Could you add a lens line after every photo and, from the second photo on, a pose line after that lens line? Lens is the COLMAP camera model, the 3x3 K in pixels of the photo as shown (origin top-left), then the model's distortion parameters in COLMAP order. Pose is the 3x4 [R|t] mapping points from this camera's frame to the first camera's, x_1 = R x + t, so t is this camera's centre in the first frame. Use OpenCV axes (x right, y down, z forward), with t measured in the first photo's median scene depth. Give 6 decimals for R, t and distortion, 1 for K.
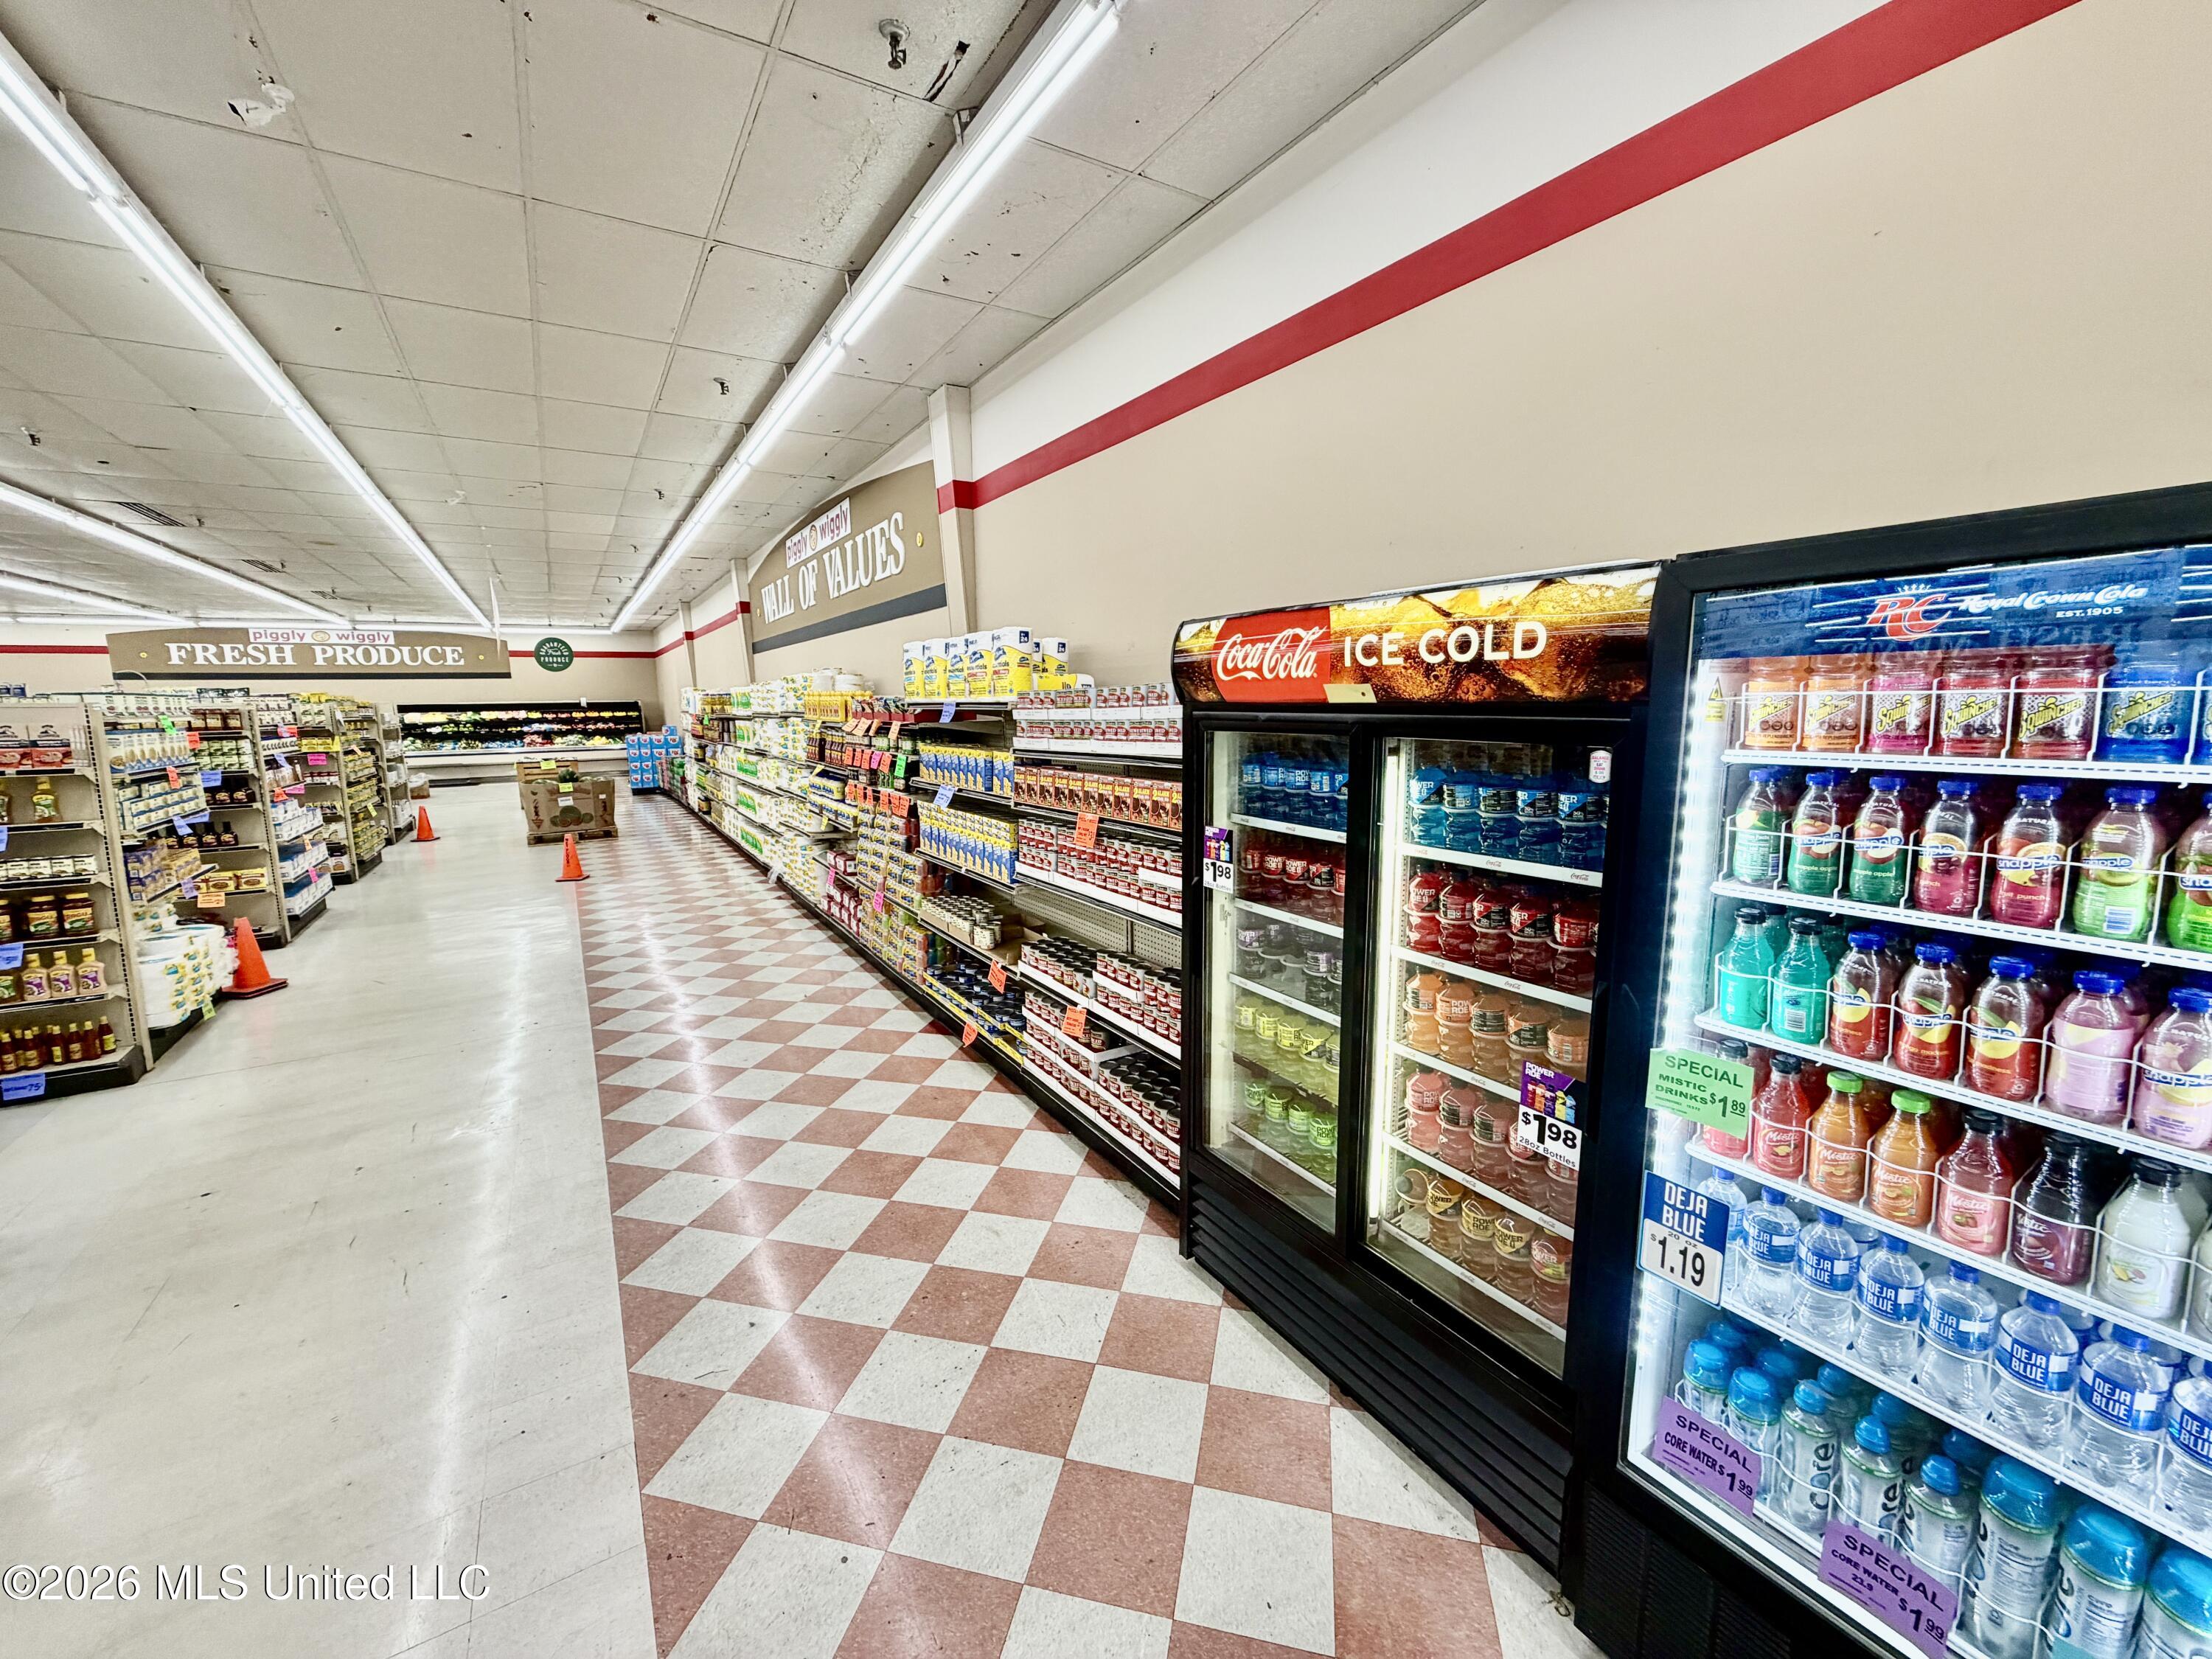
lens RADIAL K [[876.7, 0, 1094.6], [0, 876.7, 823.6], [0, 0, 1]] dist [0.003535, 0.000236]
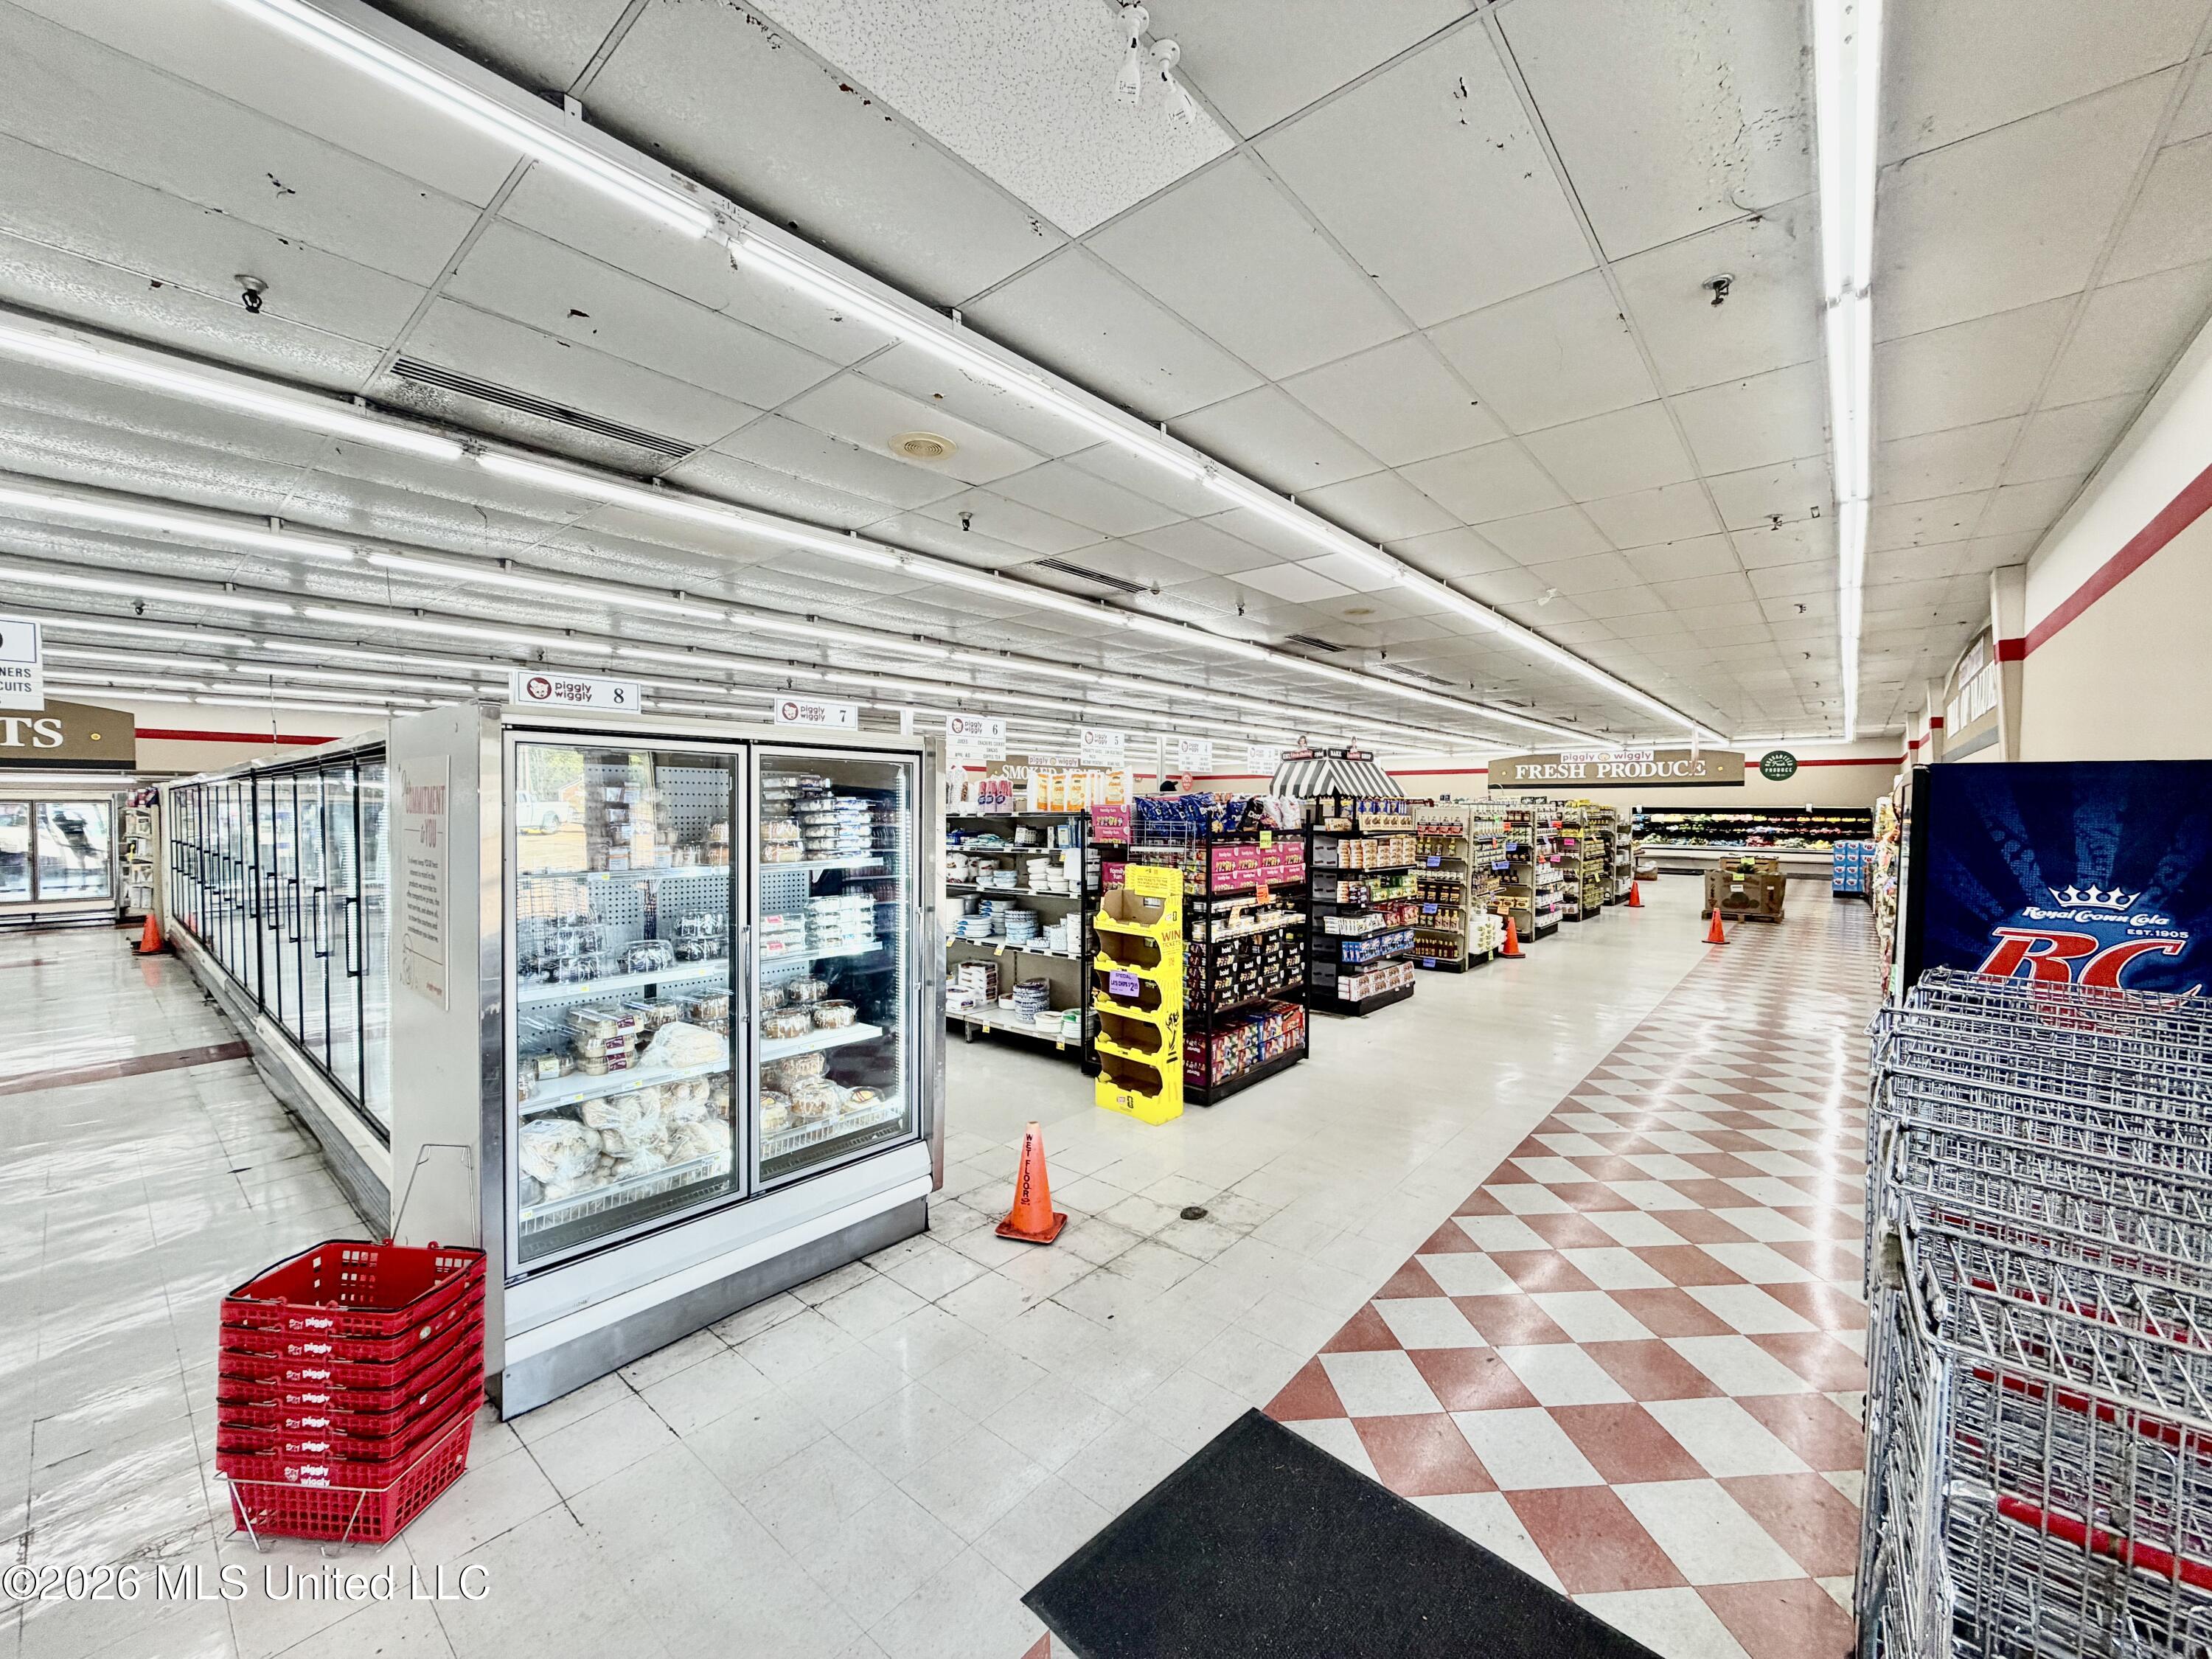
lens RADIAL K [[876.7, 0, 1099.3], [0, 876.7, 838.3], [0, 0, 1]] dist [0.003535, 0.000236]
pose [[0.313131, 0.050728, -0.948354, 0.268749], [-0.142878, 0.989723, 0.005765, 0.024682], [0.938901, 0.133694, 0.317161, -0.230753]]
